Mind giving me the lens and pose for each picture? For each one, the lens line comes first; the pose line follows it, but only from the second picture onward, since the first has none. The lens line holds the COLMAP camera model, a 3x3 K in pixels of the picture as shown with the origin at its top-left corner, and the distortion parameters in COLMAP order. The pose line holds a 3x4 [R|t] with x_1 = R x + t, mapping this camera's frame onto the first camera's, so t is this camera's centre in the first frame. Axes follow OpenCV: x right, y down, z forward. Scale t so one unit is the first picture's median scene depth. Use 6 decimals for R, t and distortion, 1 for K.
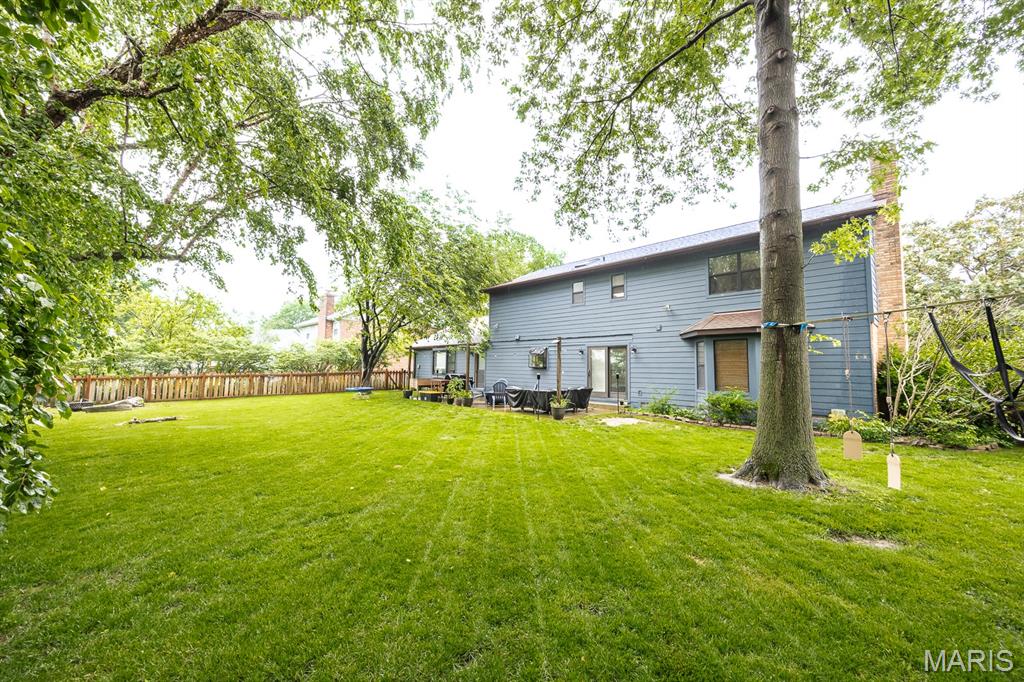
lens RADIAL K [[379.8, 0, 512.0], [0, 379.8, 341.0], [0, 0, 1]] dist [0.000209, -0.000047]
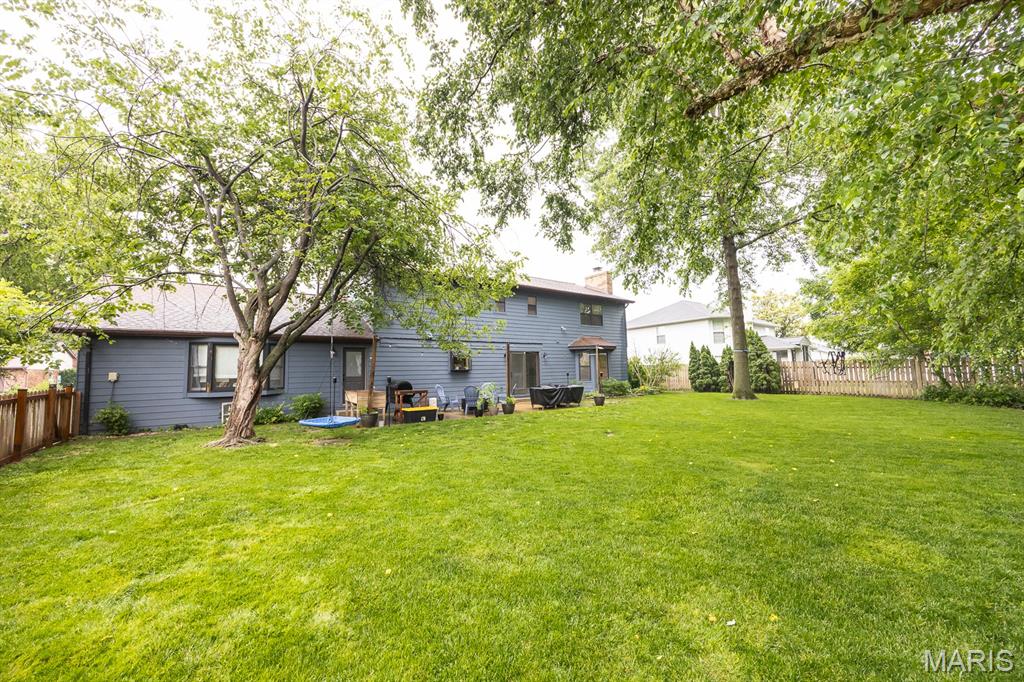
lens RADIAL K [[379.8, 0, 512.0], [0, 379.8, 341.0], [0, 0, 1]] dist [0.000209, -0.000047]
pose [[0.150559, 0.071525, 0.986010, -1.089971], [-0.042398, 0.996929, -0.065843, 0.070057], [-0.987691, -0.031892, 0.153129, 0.964288]]
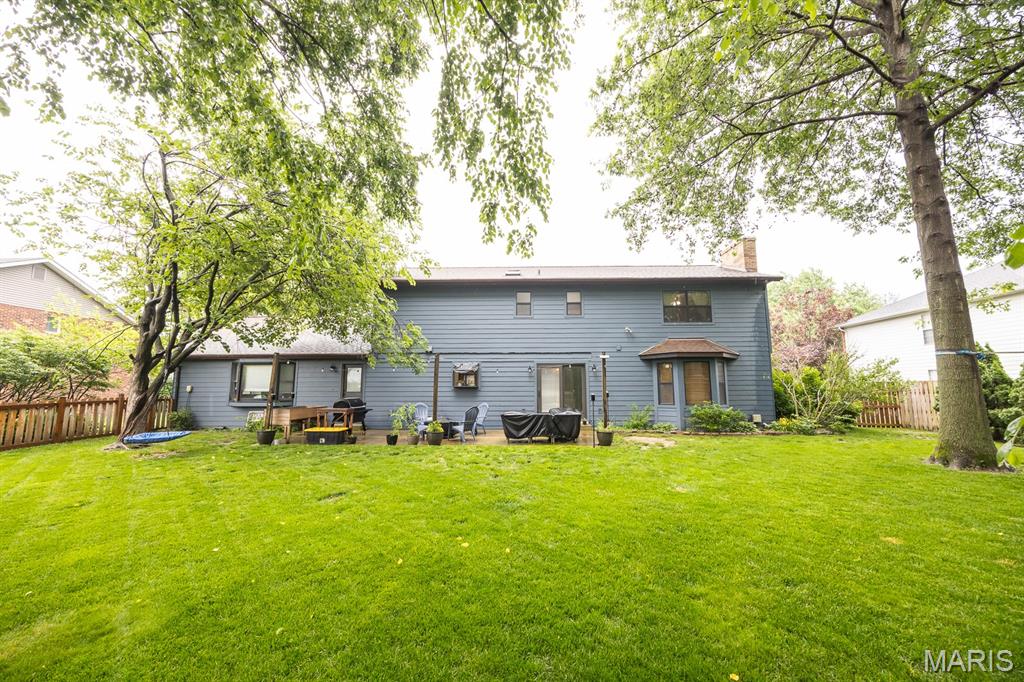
lens RADIAL K [[379.8, 0, 512.0], [0, 379.8, 341.0], [0, 0, 1]] dist [0.000209, -0.000047]
pose [[0.714549, 0.079039, 0.695106, -0.566382], [-0.038377, 0.996530, -0.073863, 0.035608], [-0.698532, 0.026102, 0.715103, 0.460226]]
